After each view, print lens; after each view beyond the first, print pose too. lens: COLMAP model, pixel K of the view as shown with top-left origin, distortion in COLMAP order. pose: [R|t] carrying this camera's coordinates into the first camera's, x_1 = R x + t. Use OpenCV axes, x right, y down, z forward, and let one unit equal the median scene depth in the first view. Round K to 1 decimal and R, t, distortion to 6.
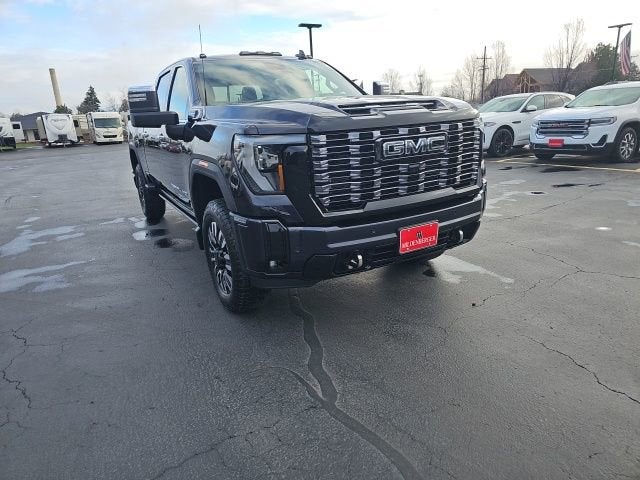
lens RADIAL K [[419.7, 0, 316.3], [0, 419.7, 244.8], [0, 0, 1]] dist [0.062934, -0.049392]
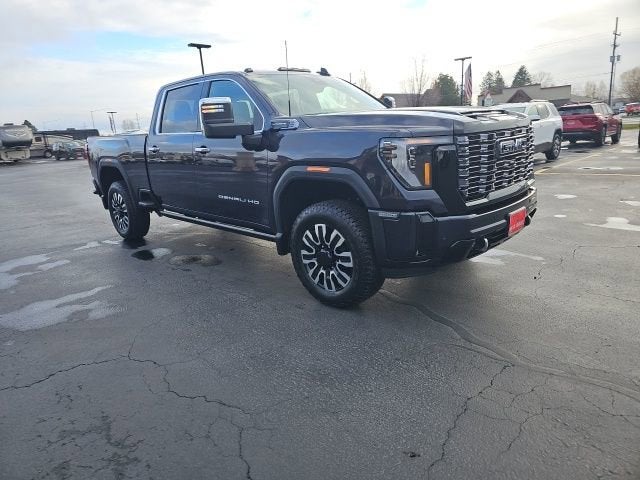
lens RADIAL K [[419.3, 0, 315.2], [0, 419.3, 237.2], [0, 0, 1]] dist [0.070171, -0.052348]
pose [[0.960770, -0.074008, 0.267289, -0.493031], [0.089853, 0.994820, -0.047527, 0.025477], [-0.262387, 0.069680, 0.962444, -0.003436]]
